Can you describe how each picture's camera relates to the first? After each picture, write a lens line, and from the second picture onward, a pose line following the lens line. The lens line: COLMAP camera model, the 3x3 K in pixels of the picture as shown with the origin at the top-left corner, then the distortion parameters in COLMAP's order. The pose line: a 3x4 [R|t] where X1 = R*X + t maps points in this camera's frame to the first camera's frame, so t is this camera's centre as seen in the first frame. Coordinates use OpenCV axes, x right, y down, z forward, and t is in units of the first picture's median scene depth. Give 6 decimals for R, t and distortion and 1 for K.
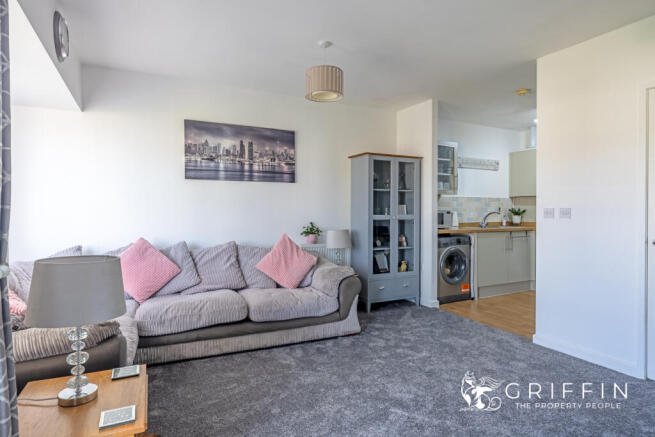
lens RADIAL K [[369.0, 0, 324.7], [0, 369.0, 217.2], [0, 0, 1]] dist [0.000396, 0.000510]
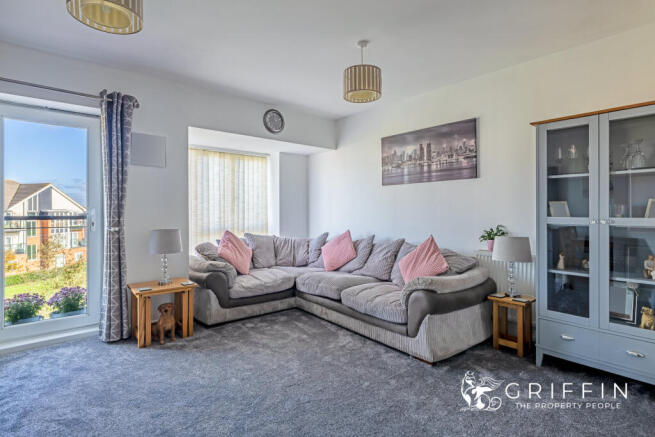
lens RADIAL K [[337.2, 0, 327.9], [0, 337.2, 212.2], [0, 0, 1]] dist [-0.000501, 0.000436]
pose [[0.239420, 0.001475, -0.970915, 0.637180], [-0.013432, 0.999908, -0.001794, -0.008168], [0.970823, 0.013471, 0.239418, 0.513451]]
